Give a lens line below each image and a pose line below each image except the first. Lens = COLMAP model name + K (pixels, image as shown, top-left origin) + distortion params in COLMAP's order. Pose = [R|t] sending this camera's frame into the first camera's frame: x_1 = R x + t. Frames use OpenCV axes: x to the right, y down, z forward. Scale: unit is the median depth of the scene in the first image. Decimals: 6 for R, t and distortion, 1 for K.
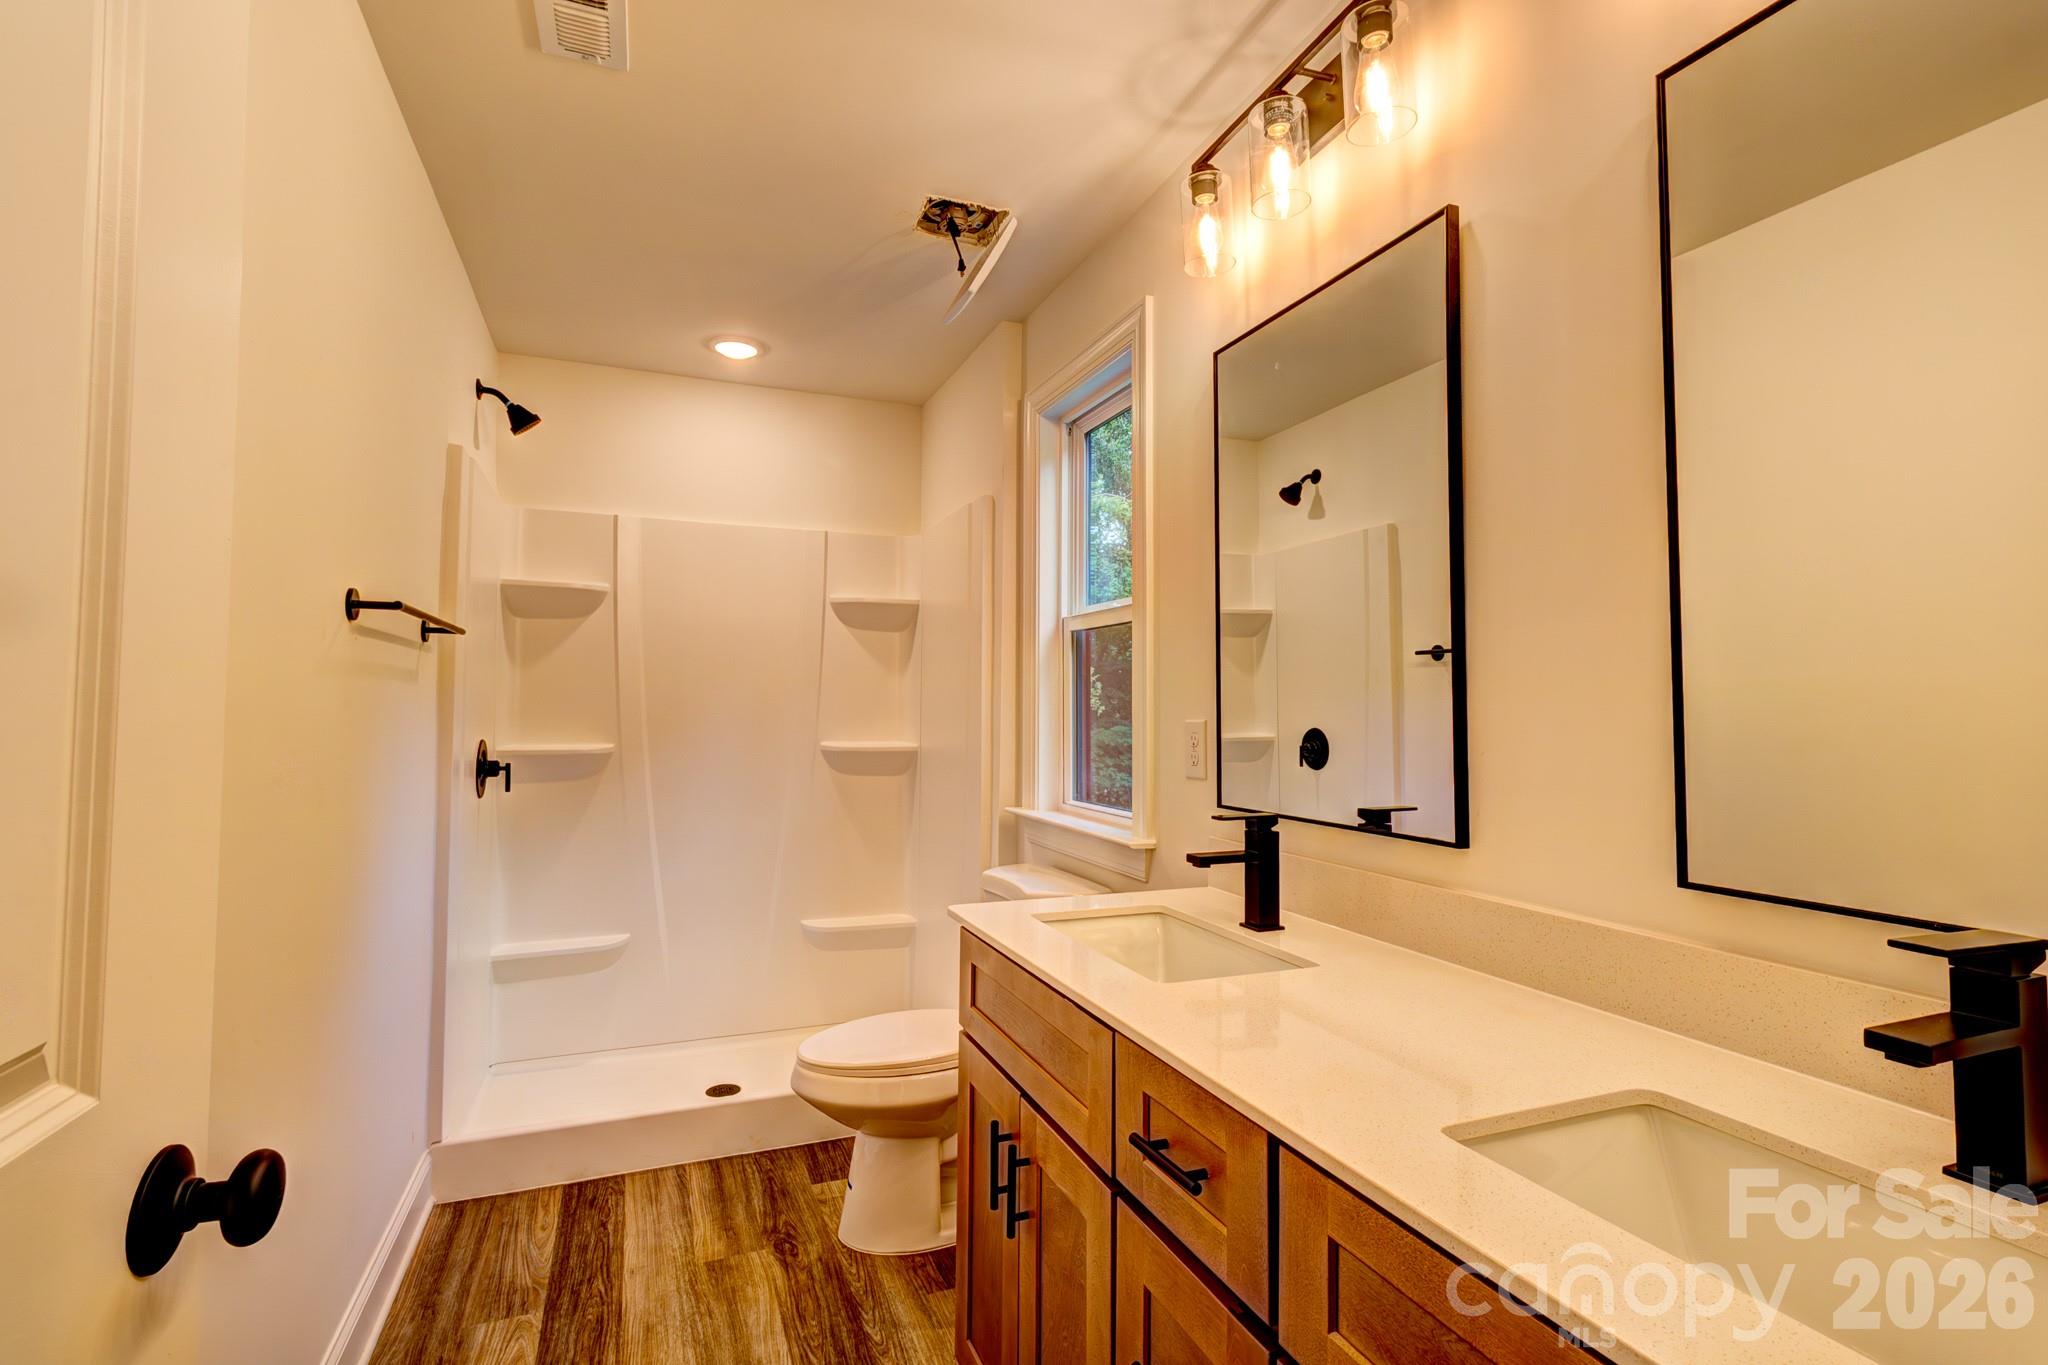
lens RADIAL K [[941.0, 0, 1024.0], [0, 941.0, 682.5], [0, 0, 1]] dist [-0.002836, 0.000368]
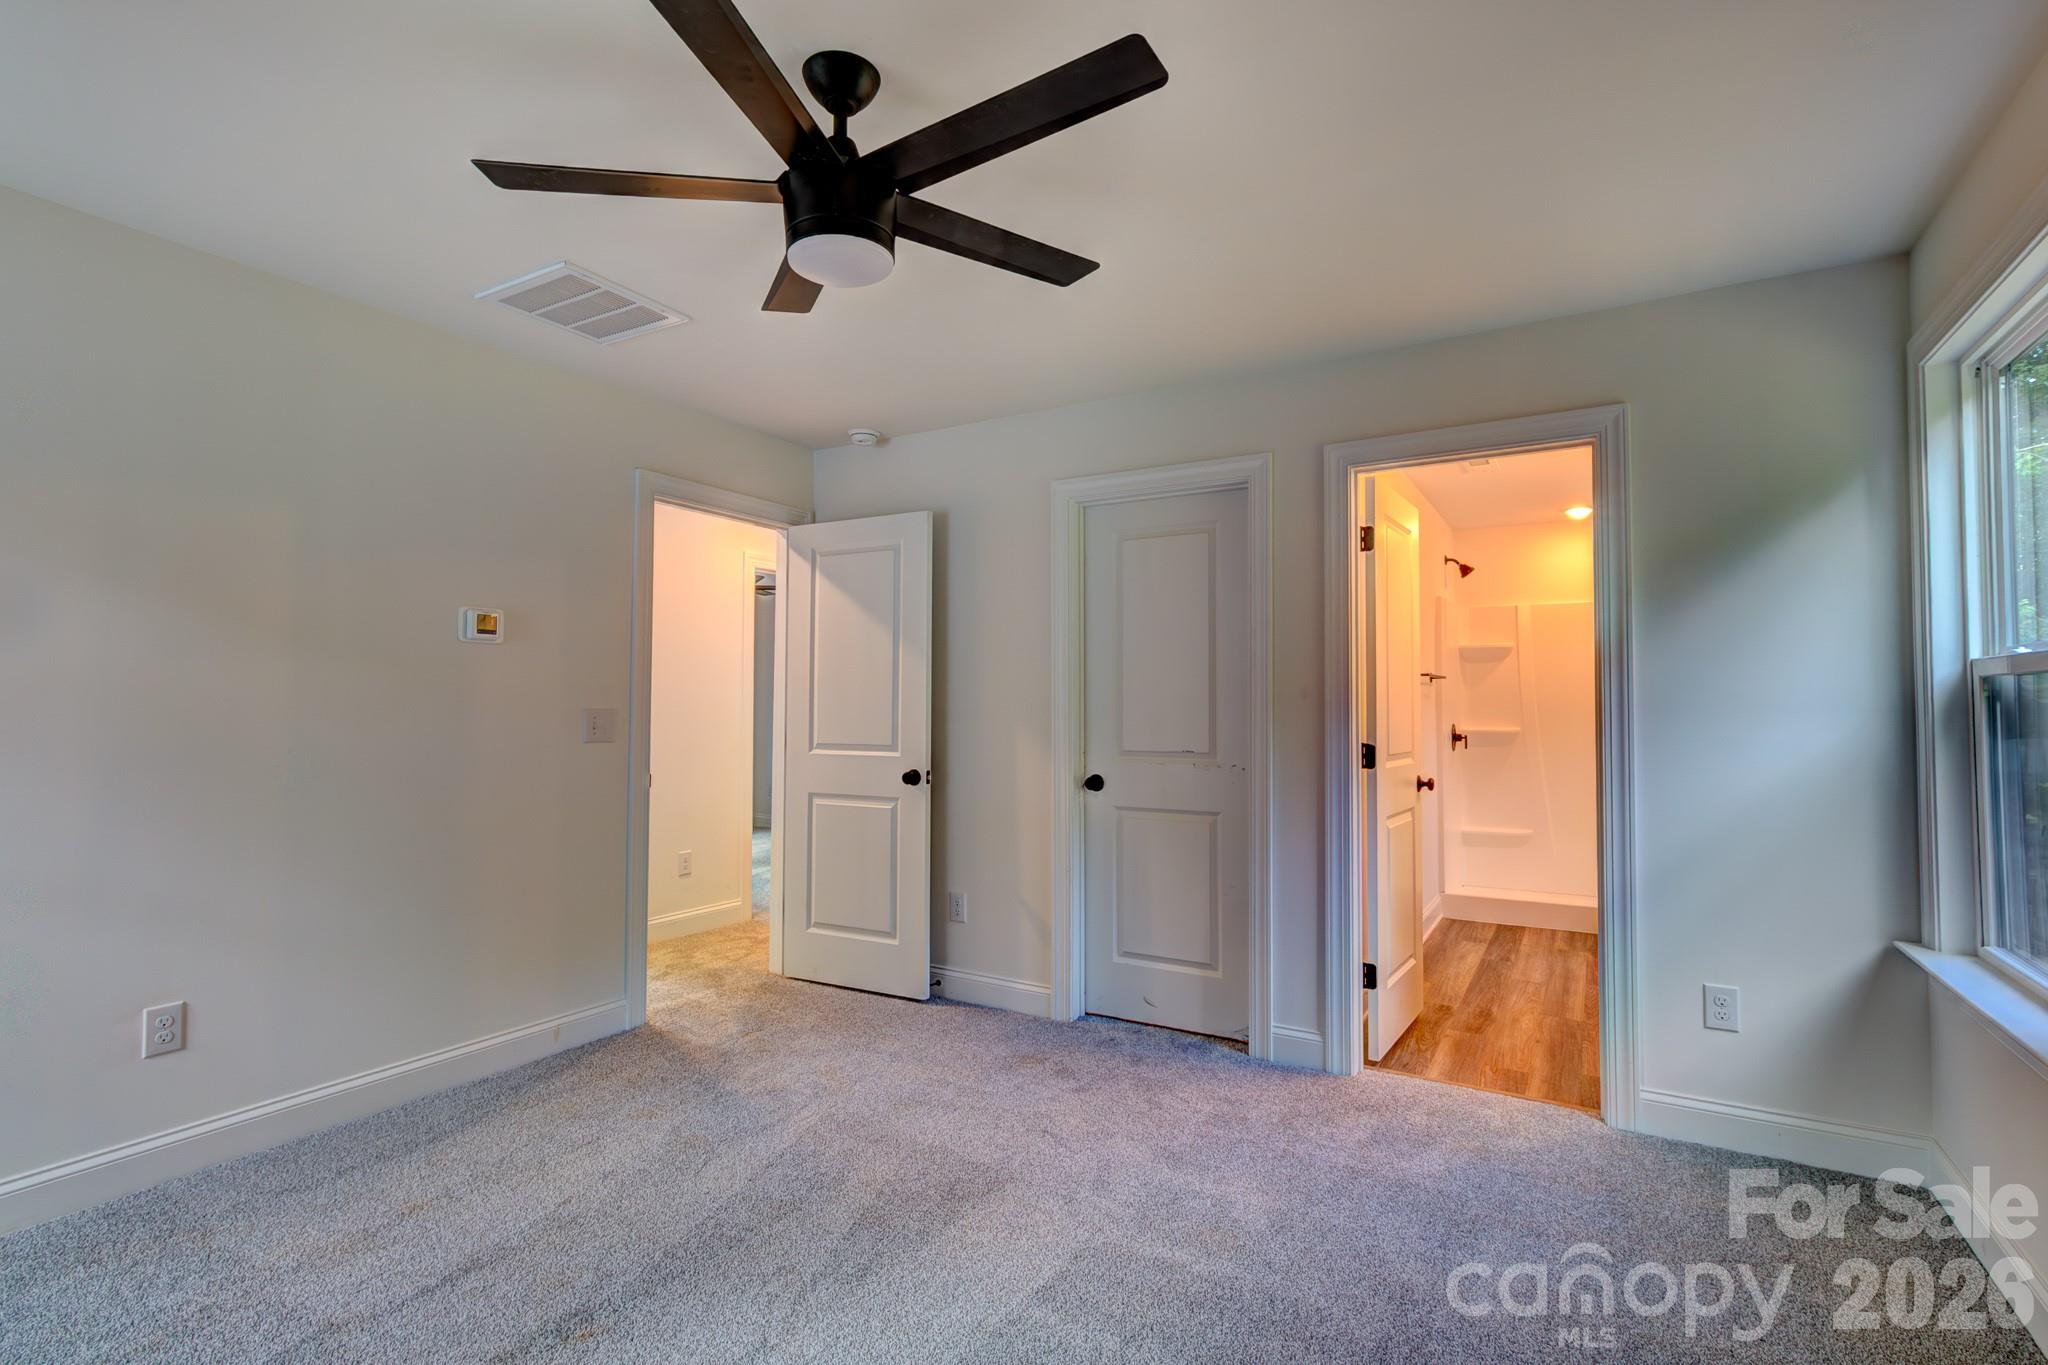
lens RADIAL K [[941.0, 0, 1024.0], [0, 941.0, 682.5], [0, 0, 1]] dist [-0.002836, 0.000368]
pose [[0.593104, -0.032236, -0.804481, 0.560049], [0.027711, 0.999423, -0.019618, -0.018316], [0.804649, -0.010657, 0.593655, -1.040377]]
